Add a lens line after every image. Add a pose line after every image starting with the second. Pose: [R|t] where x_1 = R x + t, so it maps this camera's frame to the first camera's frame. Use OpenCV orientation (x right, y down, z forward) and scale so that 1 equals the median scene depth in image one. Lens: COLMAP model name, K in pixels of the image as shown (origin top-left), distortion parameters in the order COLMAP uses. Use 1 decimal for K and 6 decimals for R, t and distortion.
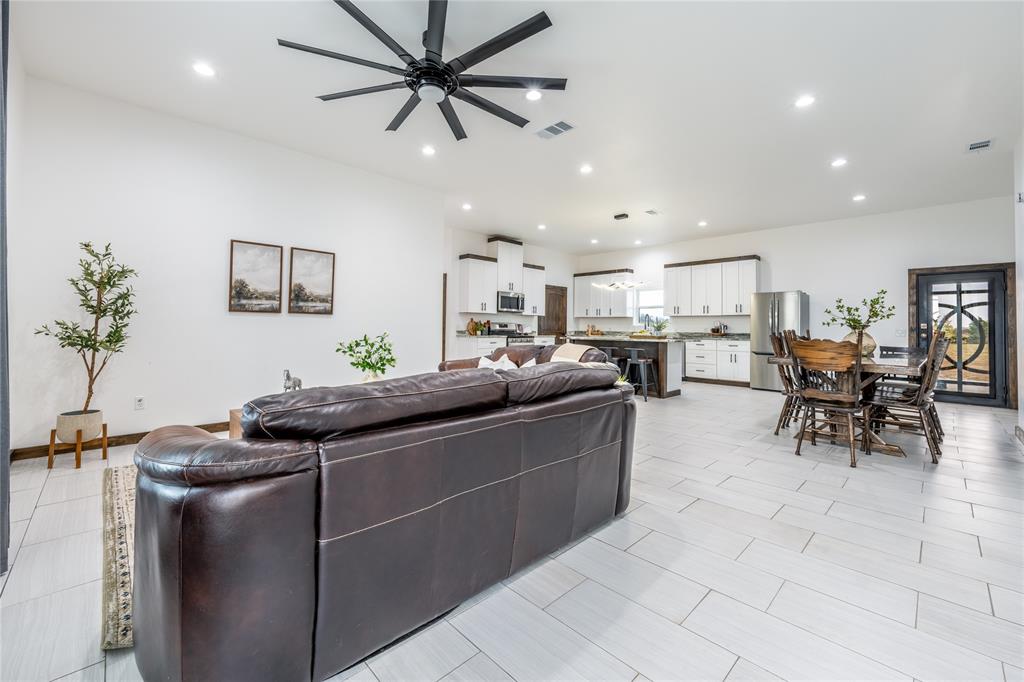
lens RADIAL K [[412.9, 0, 510.7], [0, 412.9, 318.9], [0, 0, 1]] dist [0.000154, -0.000035]
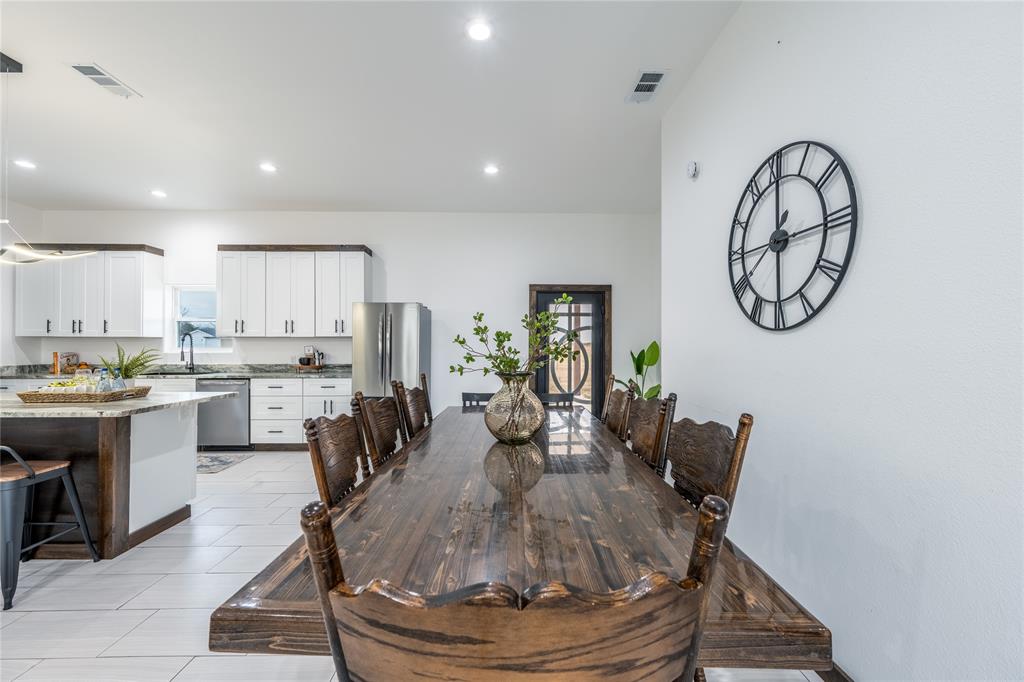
lens RADIAL K [[420.0, 0, 512.0], [0, 420.0, 341.0], [0, 0, 1]] dist [0.000270, 0.000010]
pose [[0.690097, -0.000974, 0.723716, 0.324561], [-0.009922, 0.999892, 0.010808, -0.015012], [-0.723649, -0.014639, 0.690013, 0.437786]]
